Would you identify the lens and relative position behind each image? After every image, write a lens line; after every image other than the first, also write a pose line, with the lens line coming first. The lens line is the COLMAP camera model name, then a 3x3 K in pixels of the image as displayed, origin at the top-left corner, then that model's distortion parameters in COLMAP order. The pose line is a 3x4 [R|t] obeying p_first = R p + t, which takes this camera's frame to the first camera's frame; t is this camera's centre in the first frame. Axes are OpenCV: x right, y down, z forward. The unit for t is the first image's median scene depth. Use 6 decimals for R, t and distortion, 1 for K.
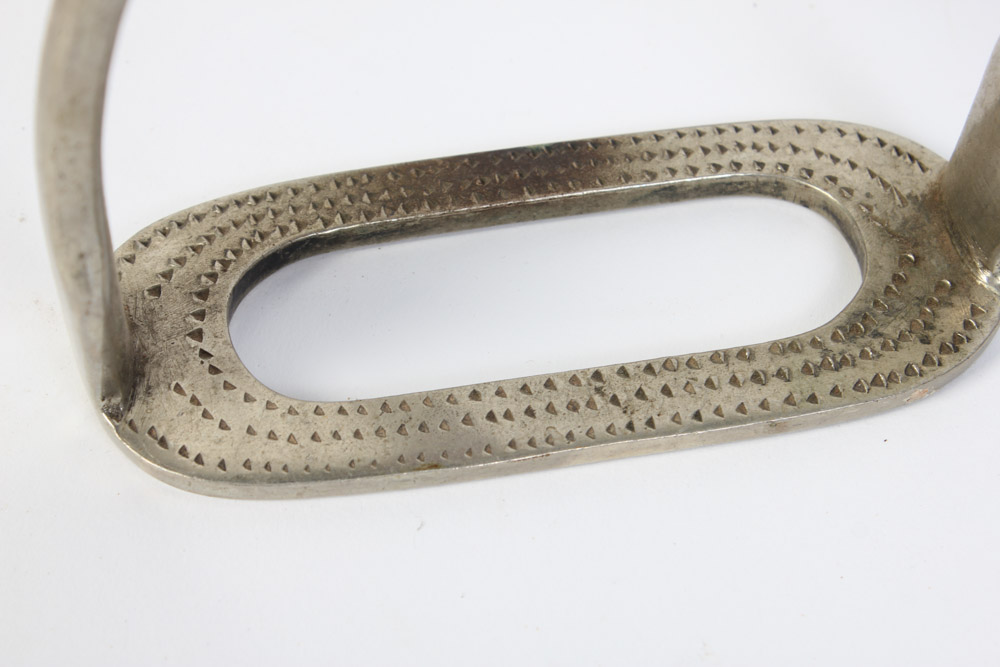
lens RADIAL K [[2190.8, 0, 497.3], [0, 2190.8, 331.8], [0, 0, 1]] dist [0.037179, 0.000000]
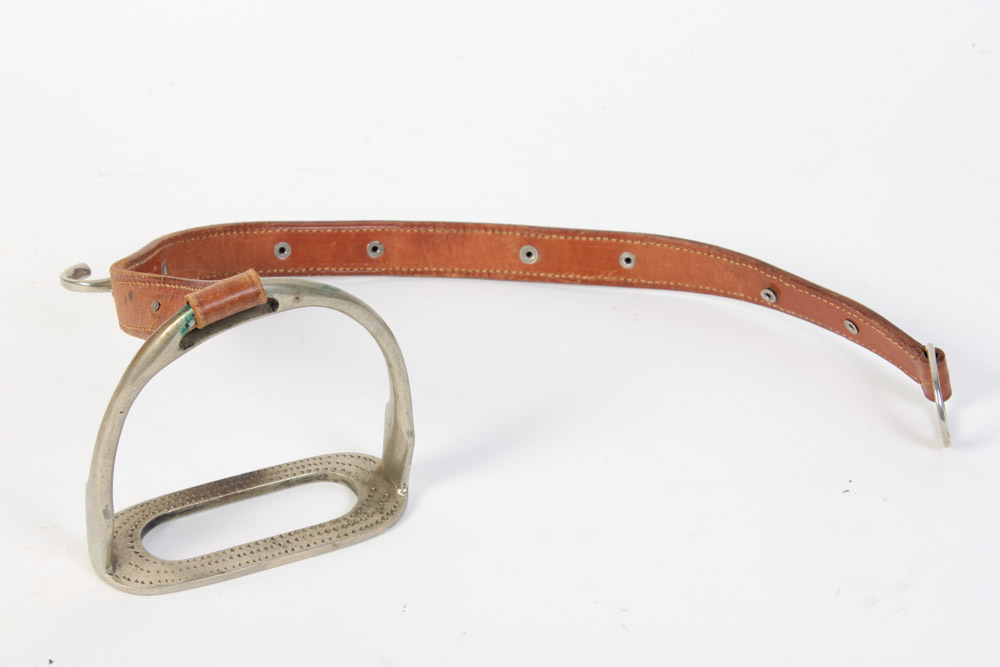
lens RADIAL K [[2190.8, 0, 499.2], [0, 2190.8, 335.9], [0, 0, 1]] dist [0.037179, 0.000000]
pose [[0.970706, -0.133356, 0.199864, -0.204294], [0.183130, 0.949136, -0.256135, 0.554140], [-0.155541, 0.285233, 0.945753, -1.846046]]
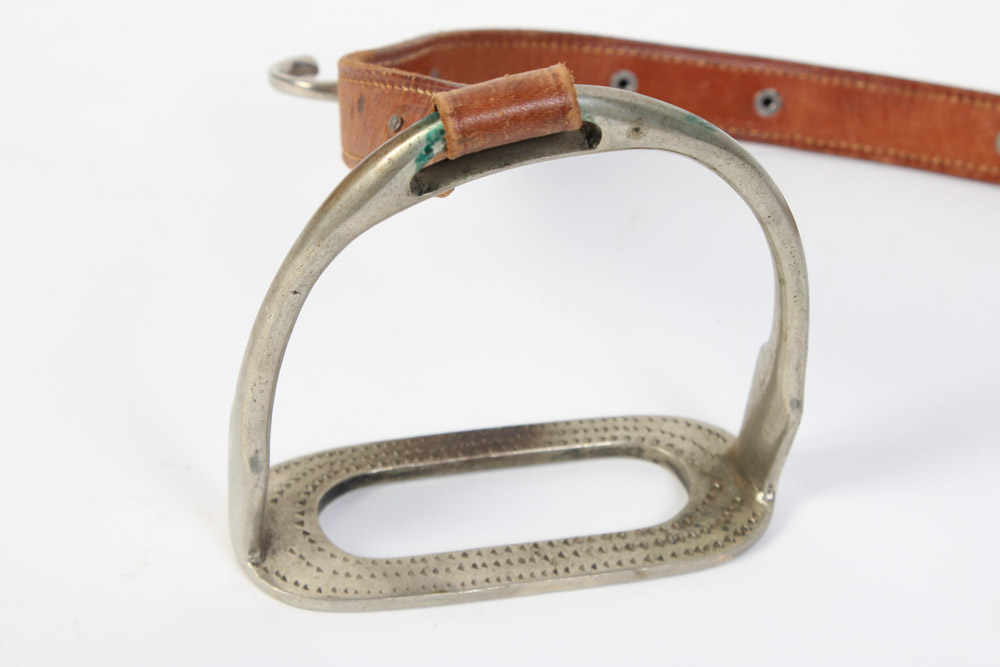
lens RADIAL K [[2190.8, 0, 503.7], [0, 2190.8, 337.3], [0, 0, 1]] dist [0.037179, 0.000000]
pose [[0.998560, 0.005878, 0.053321, -0.069922], [0.007095, 0.970777, -0.239878, 0.266406], [-0.053172, 0.239911, 0.969338, -0.683231]]
